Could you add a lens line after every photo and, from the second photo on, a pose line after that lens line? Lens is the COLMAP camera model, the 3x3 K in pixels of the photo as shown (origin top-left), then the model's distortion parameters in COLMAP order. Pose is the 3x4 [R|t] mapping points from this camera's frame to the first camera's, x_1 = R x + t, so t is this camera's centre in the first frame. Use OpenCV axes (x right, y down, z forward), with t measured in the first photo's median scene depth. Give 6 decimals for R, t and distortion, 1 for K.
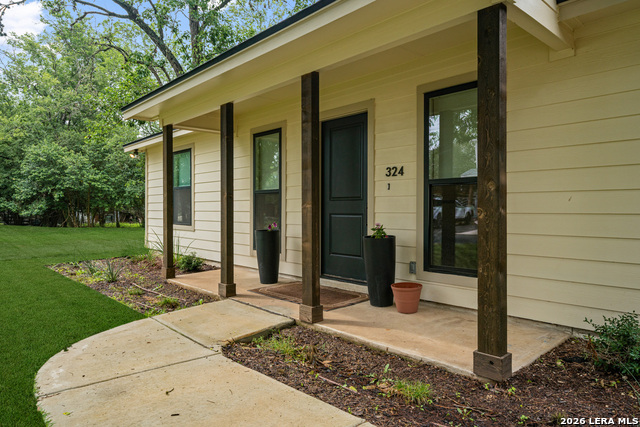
lens RADIAL K [[427.6, 0, 319.4], [0, 427.6, 216.9], [0, 0, 1]] dist [0.011830, -0.003421]
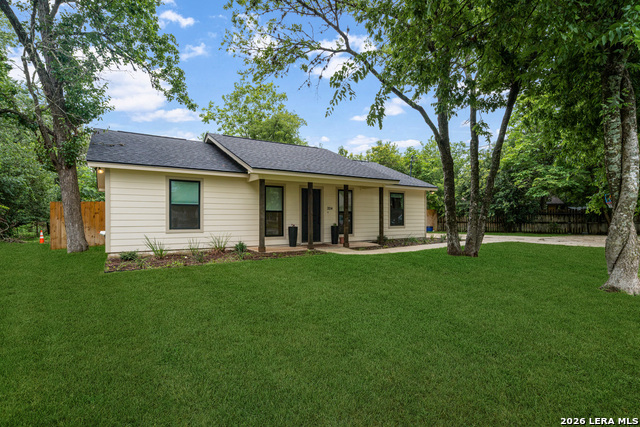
lens RADIAL K [[342.0, 0, 314.6], [0, 342.0, 214.6], [0, 0, 1]] dist [0.001450, 0.003722]
pose [[0.147934, 0.005256, 0.988983, -1.767986], [0.013079, 0.999888, -0.007270, -0.022874], [-0.988911, 0.014010, 0.147849, 0.463931]]
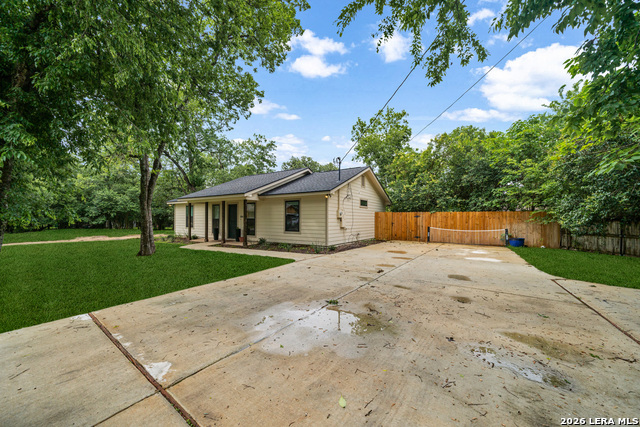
lens RADIAL K [[241.1, 0, 319.4], [0, 241.1, 216.9], [0, 0, 1]] dist [0.001464, -0.000309]
pose [[0.963802, 0.000327, 0.266621, 0.201682], [0.005451, 0.999766, -0.020929, -0.023992], [-0.266565, 0.021625, 0.963574, -1.374626]]
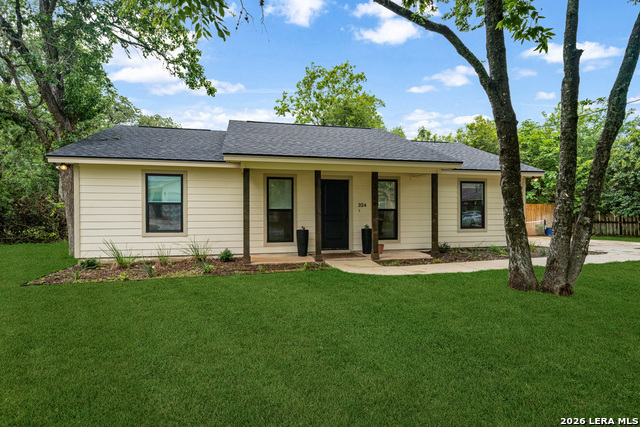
lens RADIAL K [[342.0, 0, 322.9], [0, 342.0, 213.0], [0, 0, 1]] dist [0.001450, 0.003722]
pose [[0.475567, -0.003476, 0.879672, -1.195668], [0.015261, 0.999874, -0.004299, -0.033753], [-0.879547, 0.015469, 0.475561, 0.133225]]
